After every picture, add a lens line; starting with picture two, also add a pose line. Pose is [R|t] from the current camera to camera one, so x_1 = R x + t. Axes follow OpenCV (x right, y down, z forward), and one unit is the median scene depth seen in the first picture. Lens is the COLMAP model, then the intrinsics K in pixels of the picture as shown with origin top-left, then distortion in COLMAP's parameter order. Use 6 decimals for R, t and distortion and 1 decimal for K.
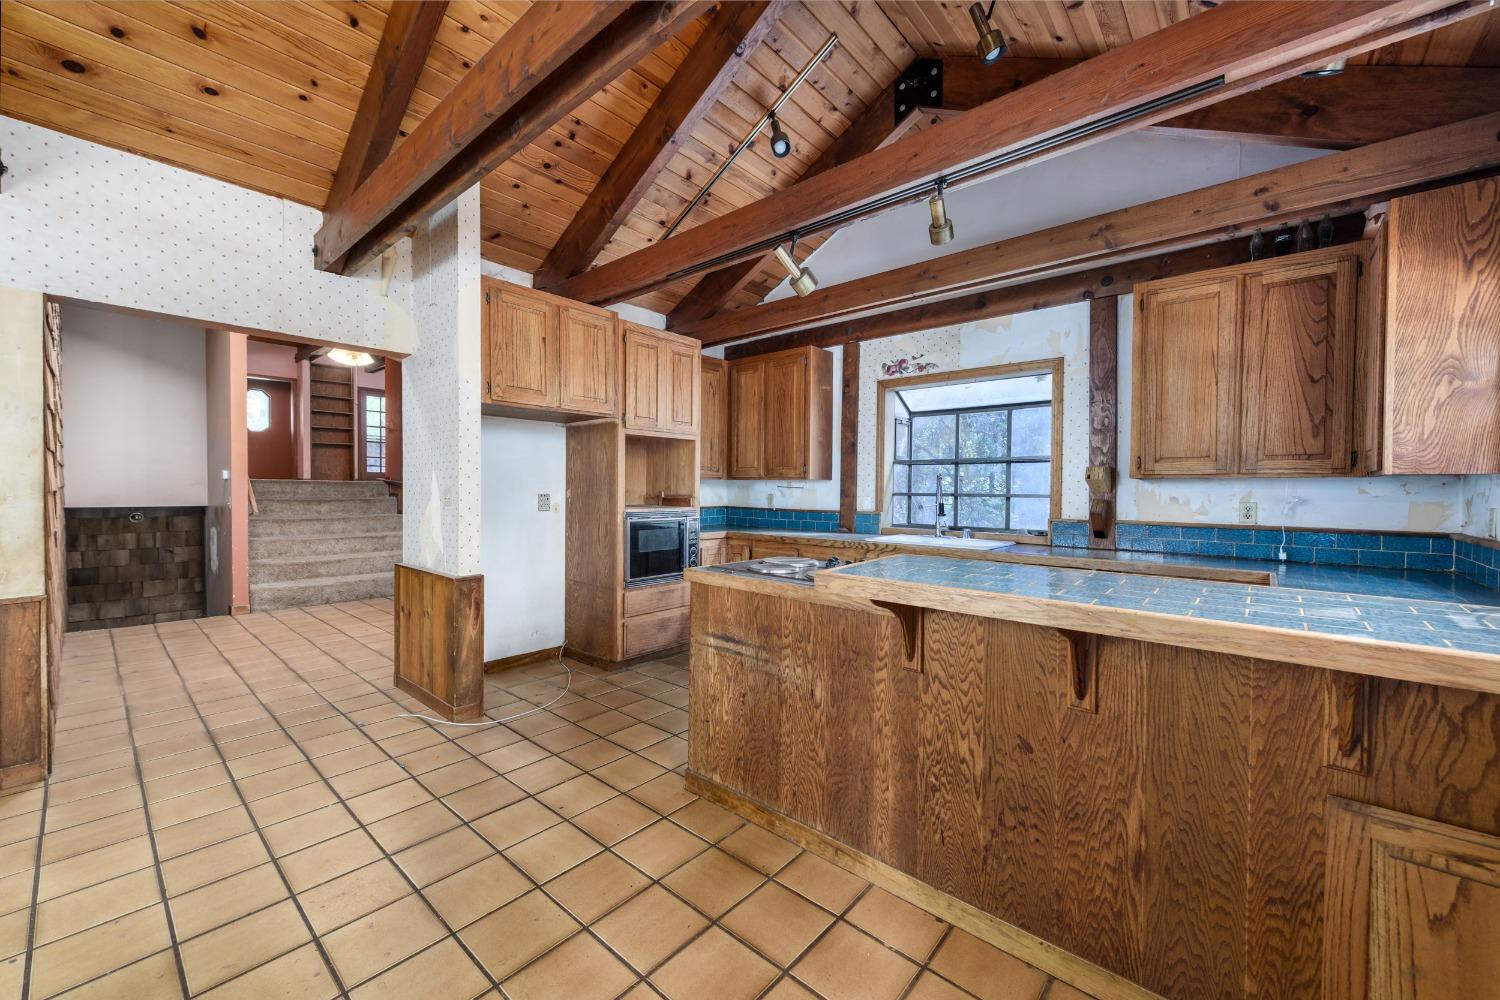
lens RADIAL K [[581.6, 0, 753.3], [0, 581.6, 495.1], [0, 0, 1]] dist [0.003807, -0.002913]
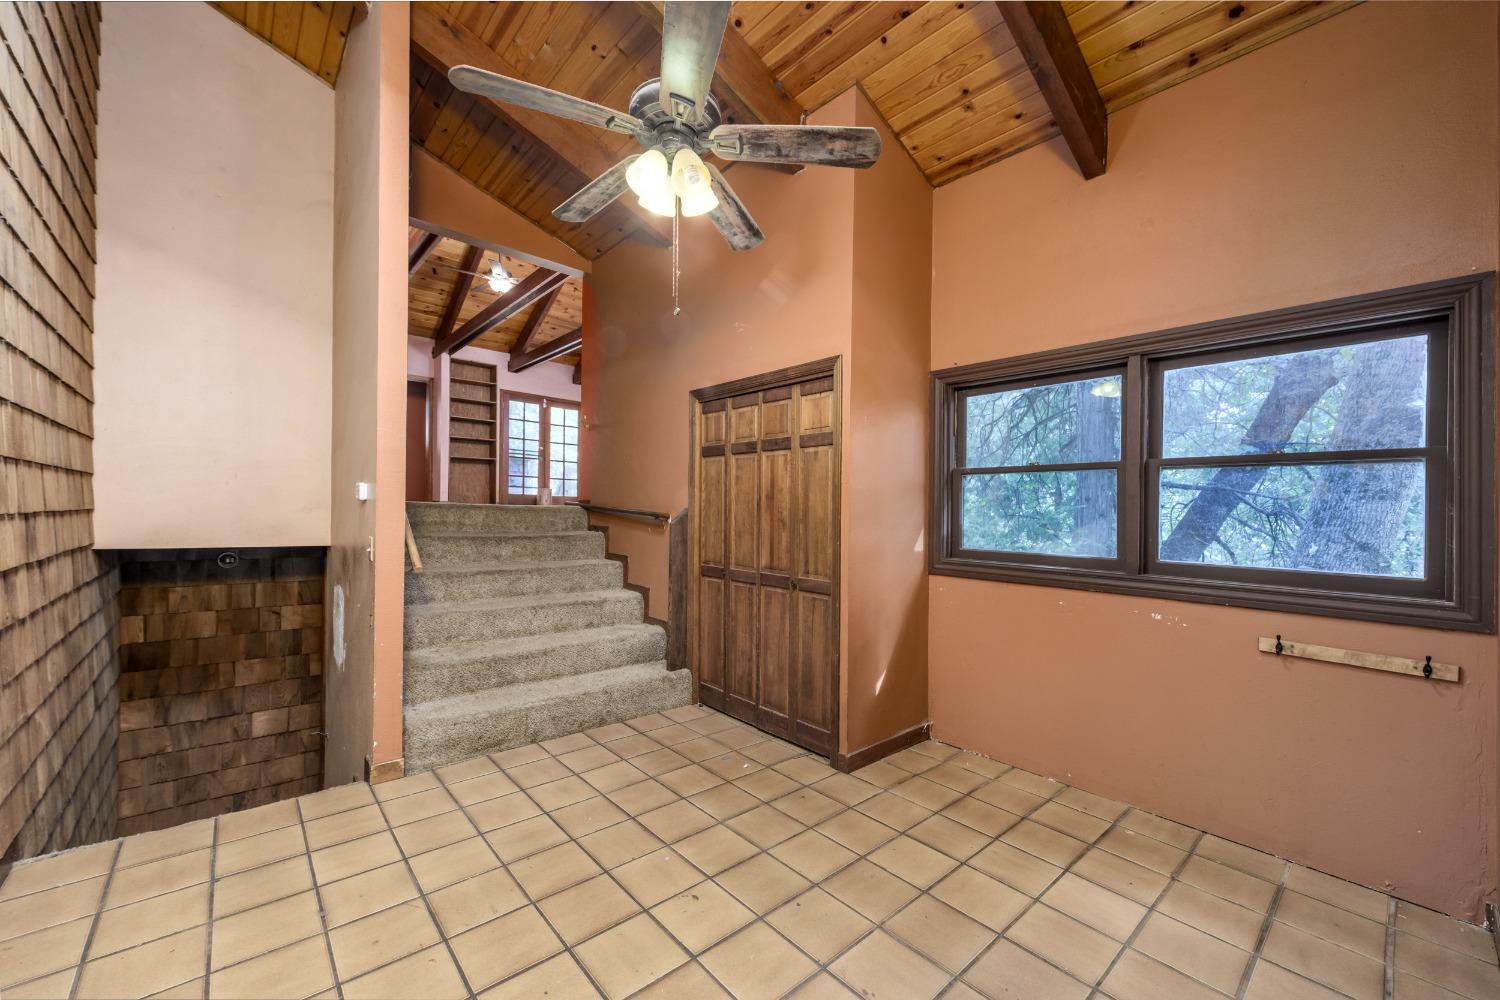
lens RADIAL K [[581.6, 0, 753.1], [0, 581.6, 515.3], [0, 0, 1]] dist [0.003807, -0.002913]
pose [[0.991898, 0.013614, -0.126302, -0.425031], [-0.015183, 0.999819, -0.011467, -0.011349], [0.126123, 0.013292, 0.991926, 0.453996]]
